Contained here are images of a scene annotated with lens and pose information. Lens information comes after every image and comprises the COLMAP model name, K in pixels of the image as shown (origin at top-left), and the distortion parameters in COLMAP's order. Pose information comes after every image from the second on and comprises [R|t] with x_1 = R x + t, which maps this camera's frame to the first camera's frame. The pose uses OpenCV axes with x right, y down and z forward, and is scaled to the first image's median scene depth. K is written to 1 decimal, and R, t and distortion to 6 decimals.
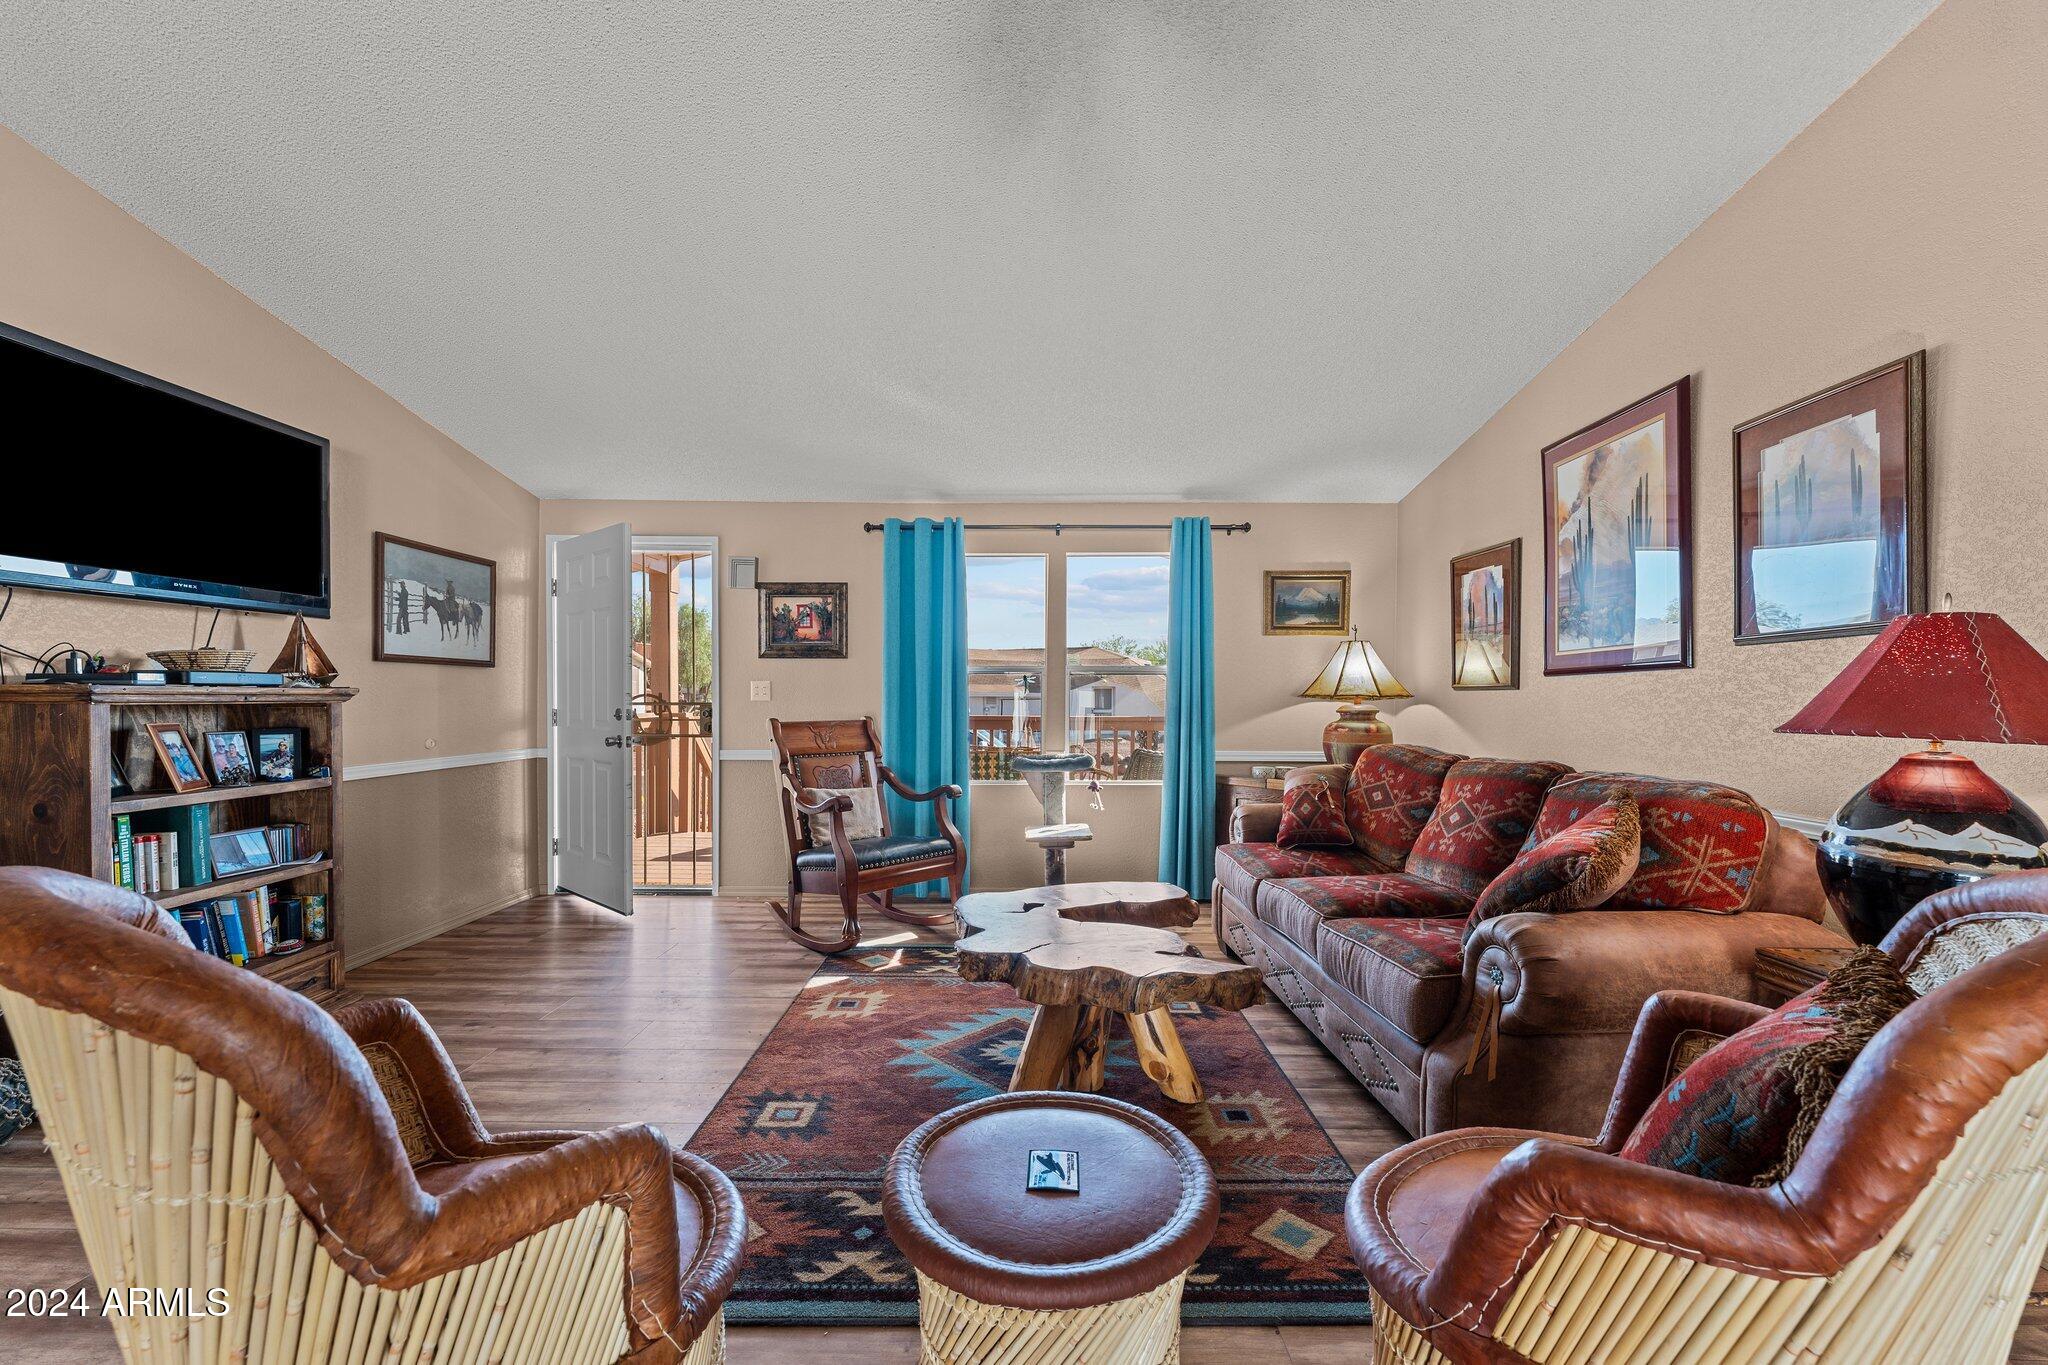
lens RADIAL K [[829.4, 0, 1008.0], [0, 829.4, 705.7], [0, 0, 1]] dist [0.001600, -0.000244]
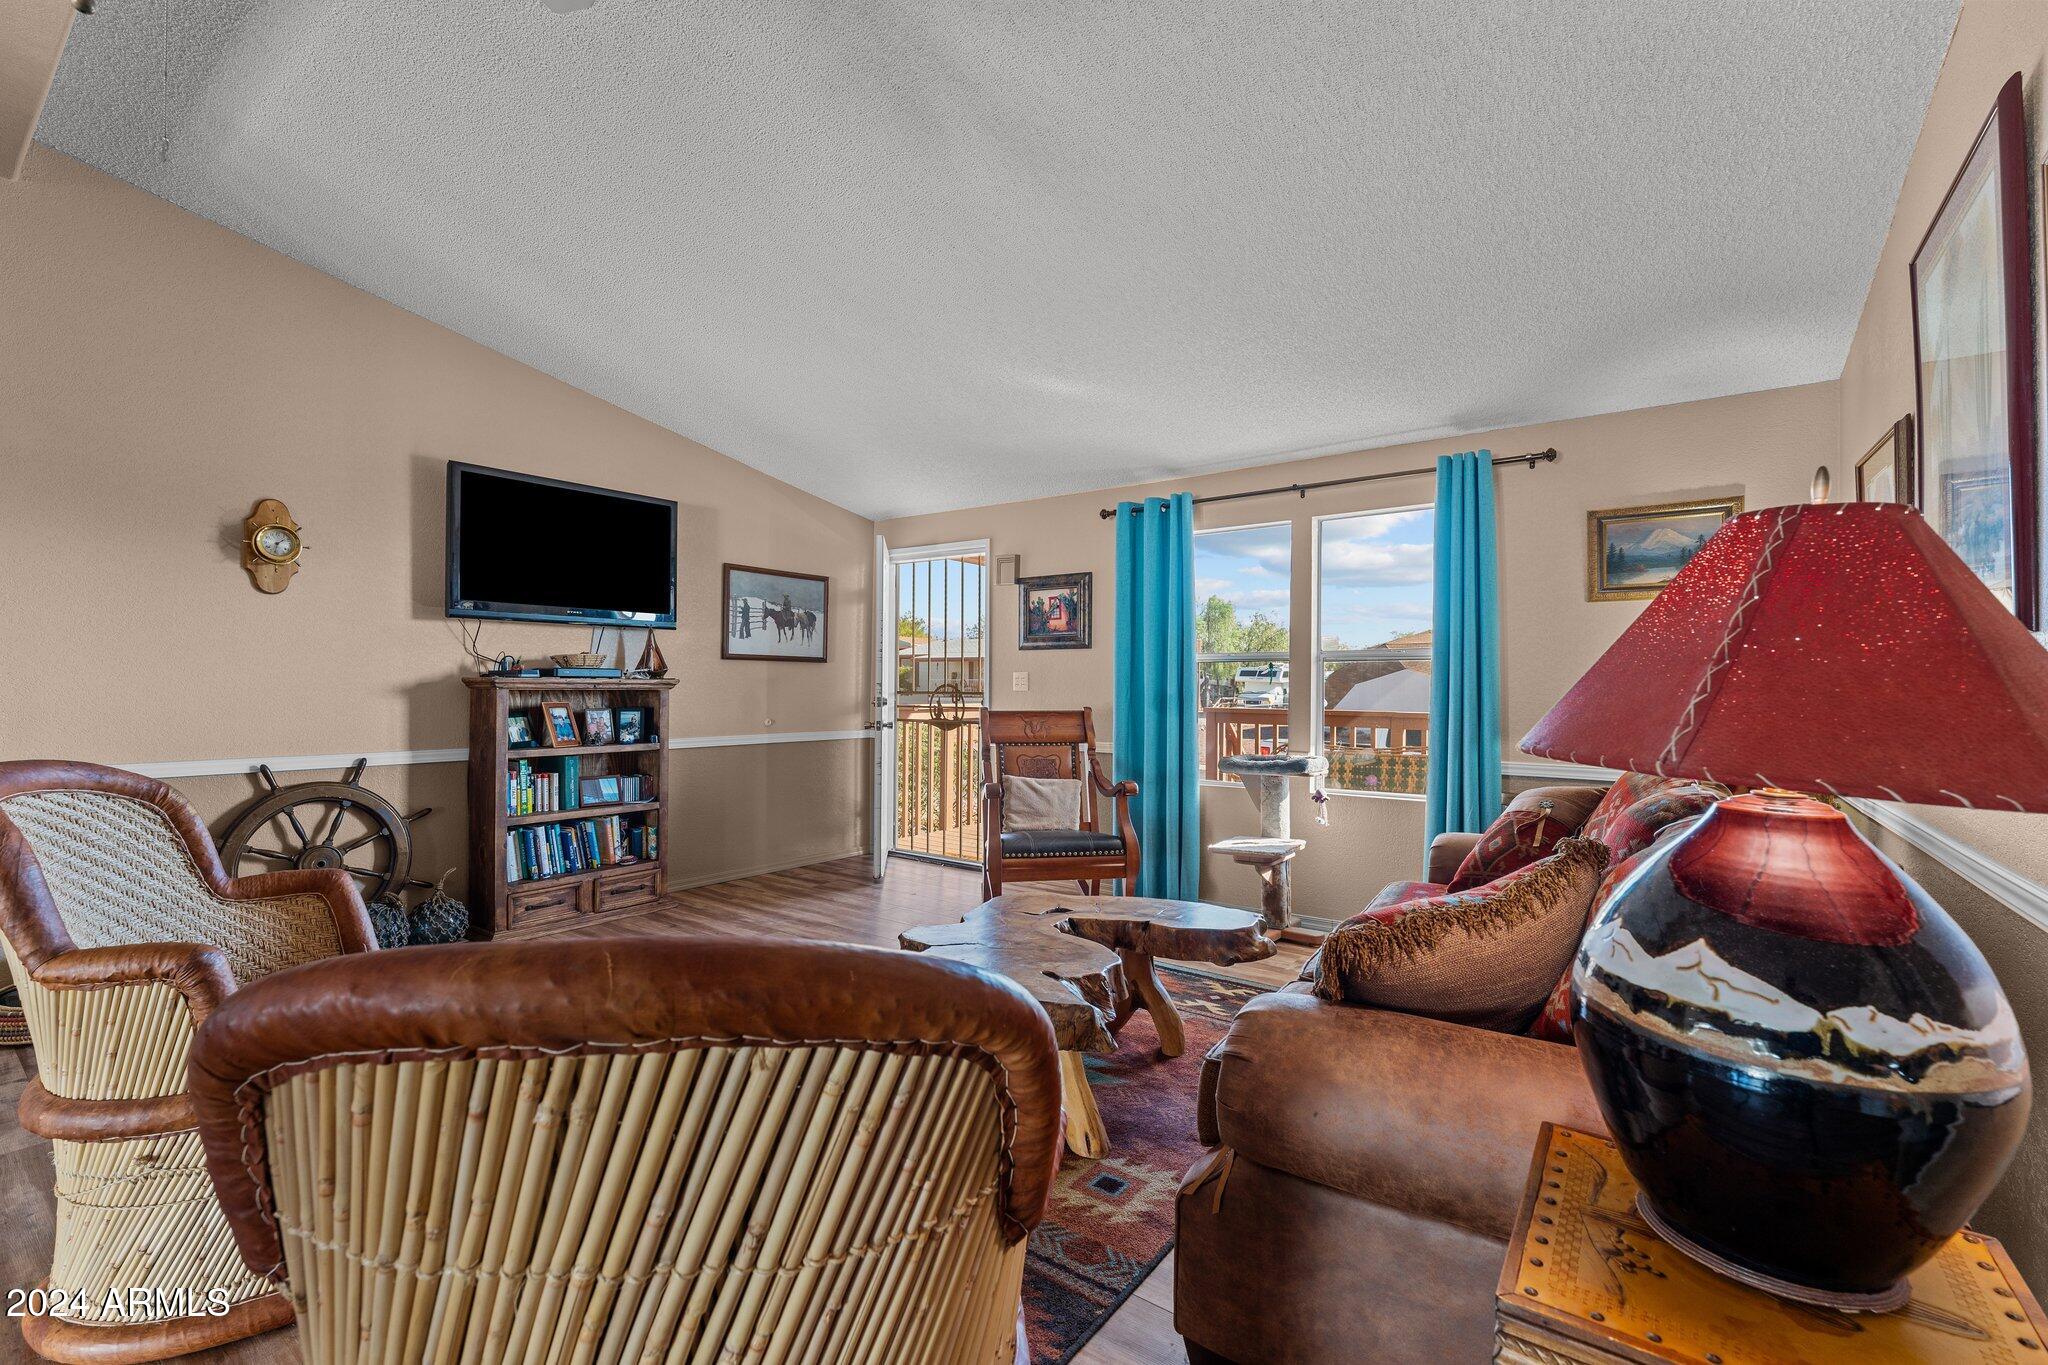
lens RADIAL K [[877.1, 0, 1013.5], [0, 877.1, 677.7], [0, 0, 1]] dist [-0.004904, 0.000566]
pose [[0.805343, -0.004380, -0.592793, 0.463105], [-0.009937, 0.999732, -0.020886, 0.001002], [0.592726, 0.022711, 0.805084, 0.140073]]
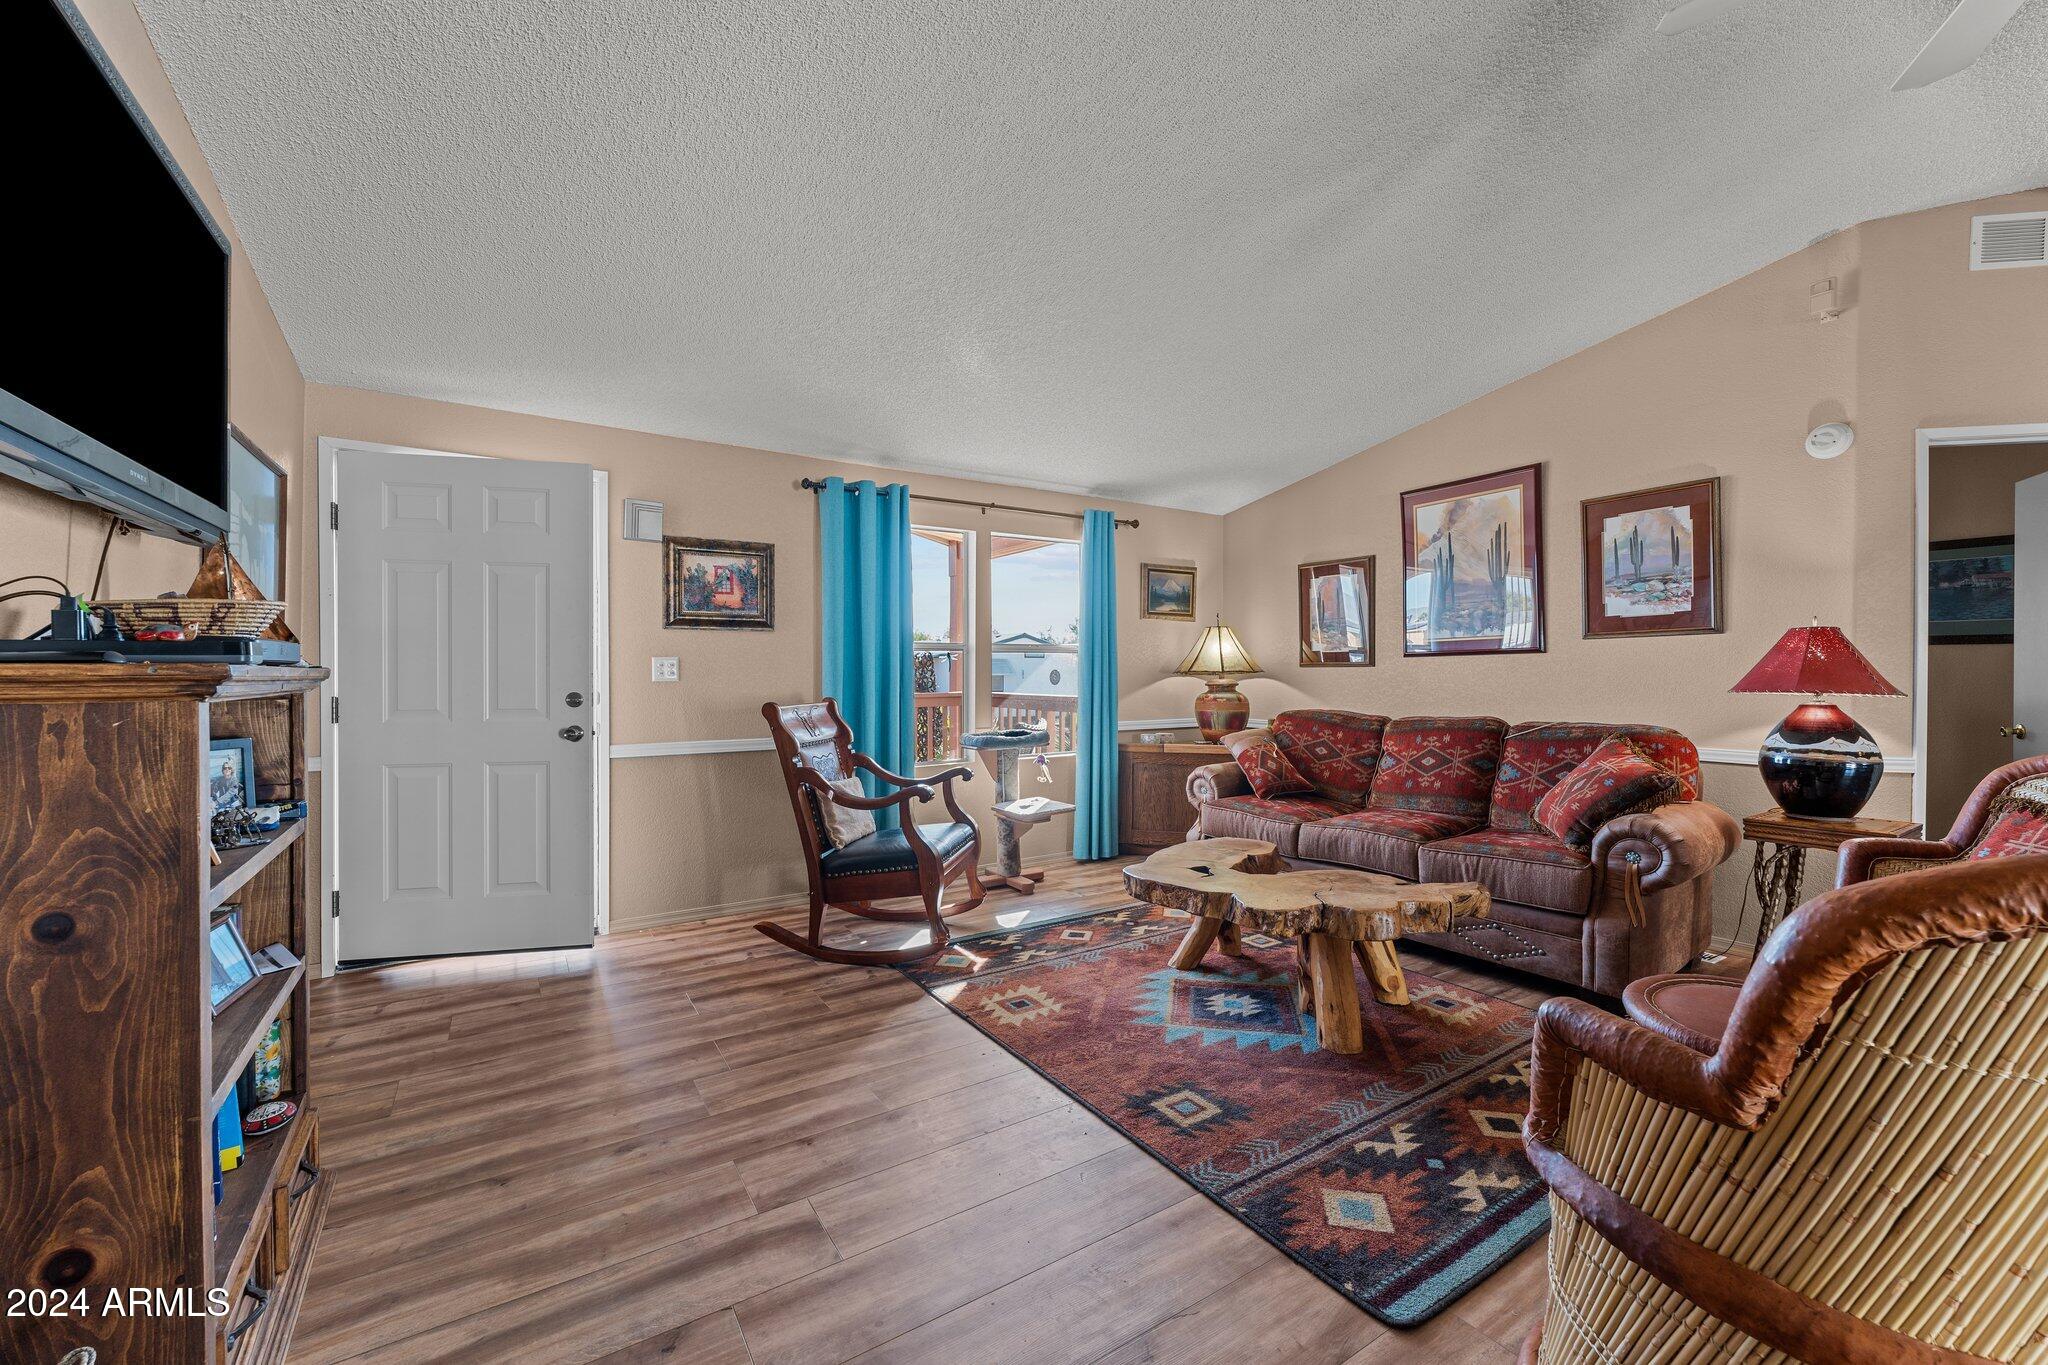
lens RADIAL K [[829.4, 0, 1013.2], [0, 829.4, 672.3], [0, 0, 1]] dist [0.001600, -0.000244]
pose [[0.833962, -0.005391, 0.551796, -0.612678], [0.011478, 0.999905, -0.007577, -0.006400], [-0.551703, 0.012652, 0.833945, 0.189018]]
